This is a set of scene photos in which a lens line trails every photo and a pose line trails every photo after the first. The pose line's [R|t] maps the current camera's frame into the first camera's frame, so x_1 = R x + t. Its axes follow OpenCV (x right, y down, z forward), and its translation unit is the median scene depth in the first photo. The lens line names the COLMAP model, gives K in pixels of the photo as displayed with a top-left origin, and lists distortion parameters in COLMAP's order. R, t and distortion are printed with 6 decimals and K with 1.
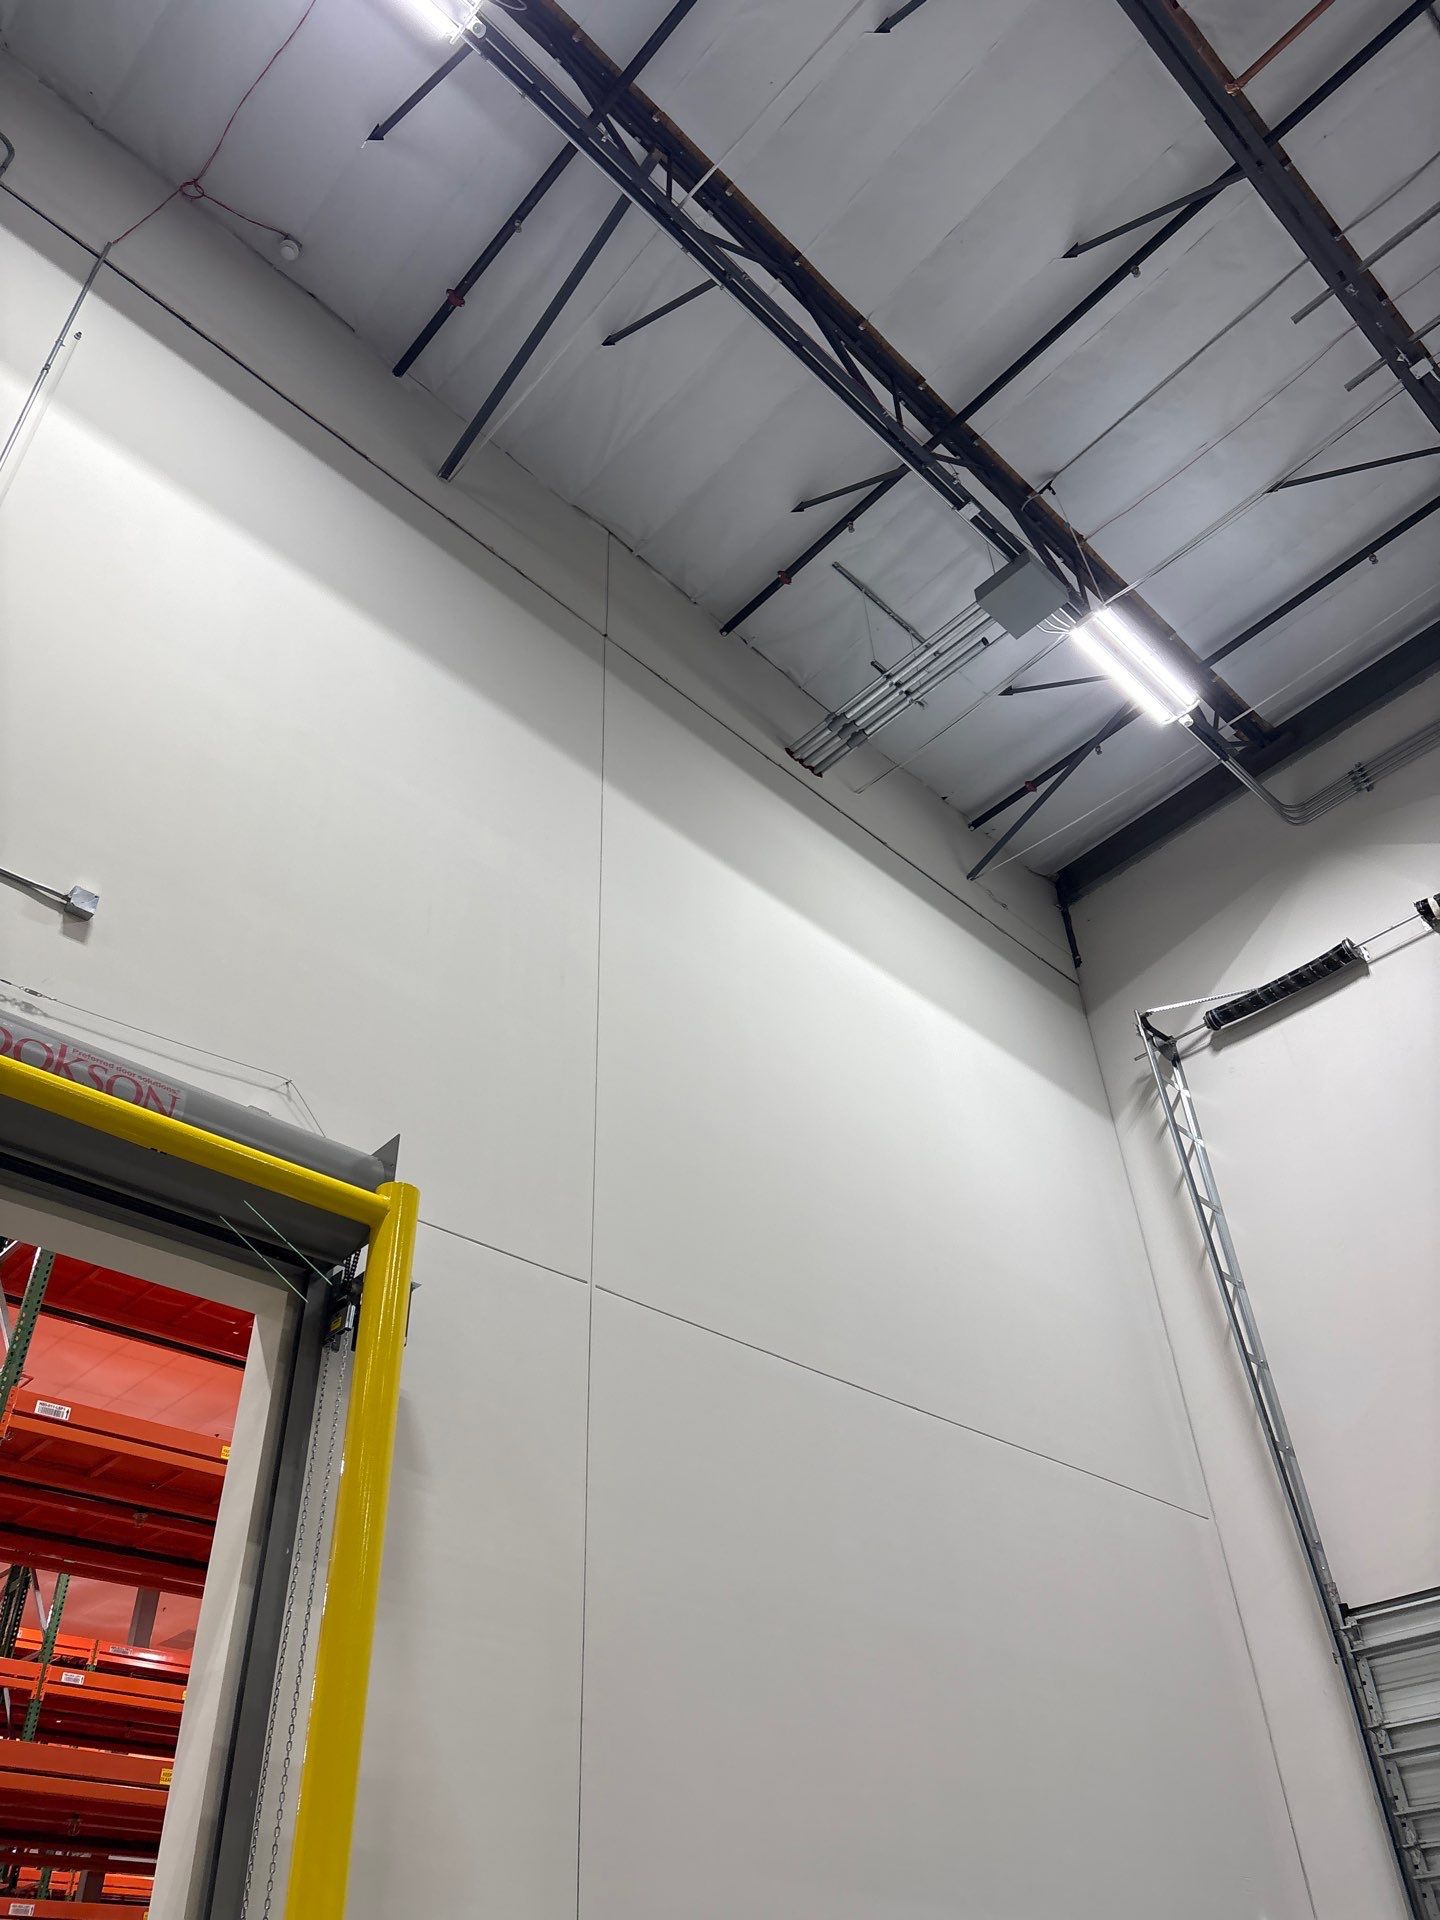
lens RADIAL K [[1452.7, 0, 699.9], [0, 1452.7, 954.9], [0, 0, 1]] dist [0.063401, -0.068428]
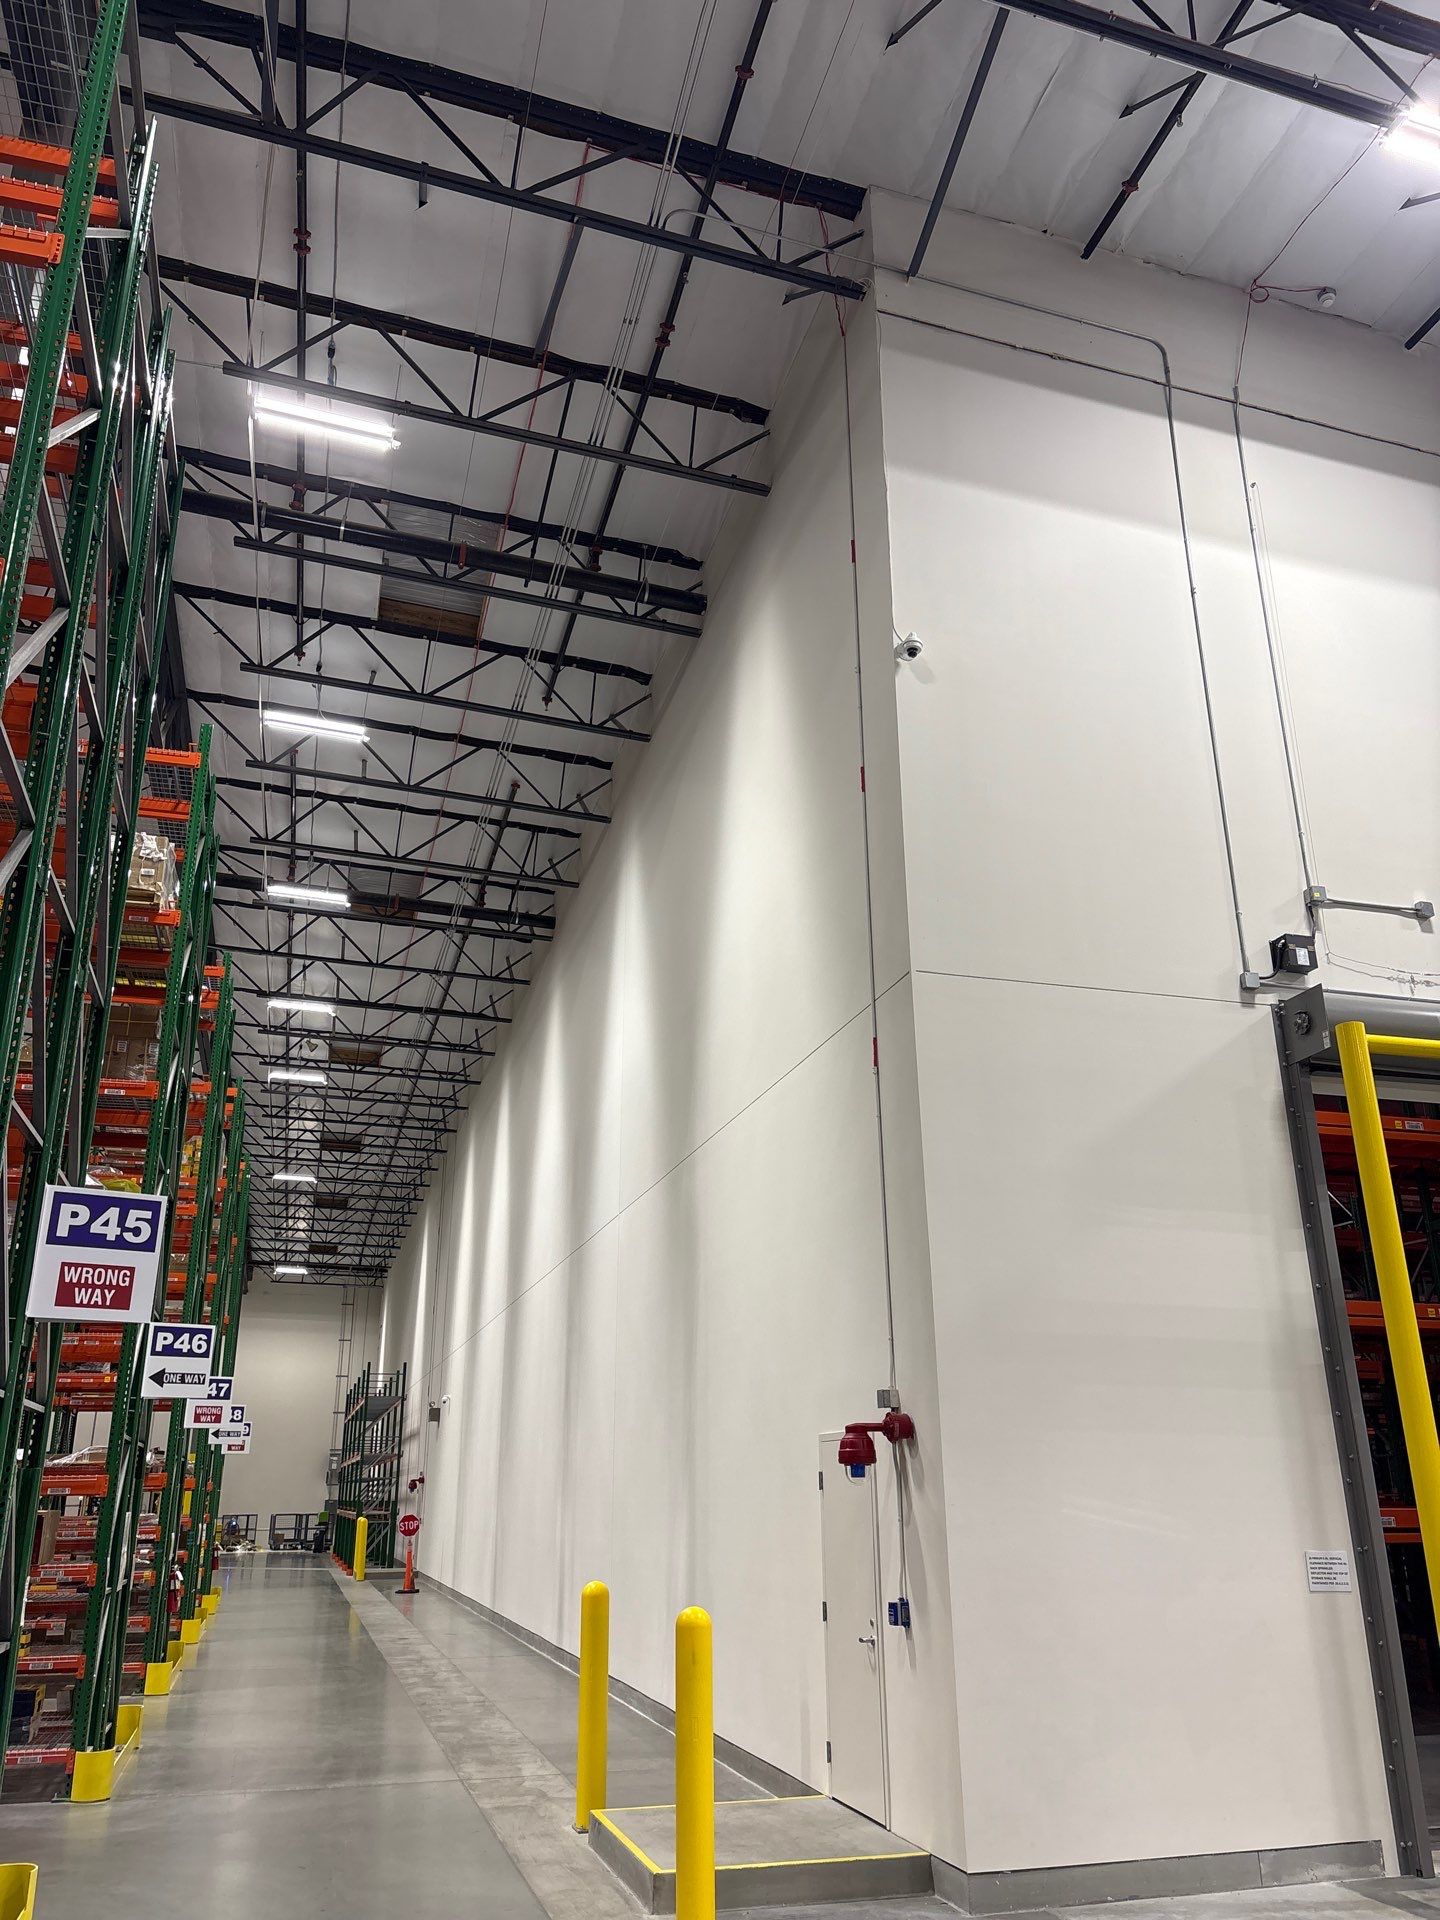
lens RADIAL K [[1464.3, 0, 720.0], [0, 1464.3, 960.0], [0, 0, 1]] dist [0.043128, -0.031013]
pose [[0.893701, -0.133768, -0.428257, -0.257335], [0.271328, 0.921334, 0.278433, -0.420300], [0.357322, -0.365034, 0.859693, -0.500737]]
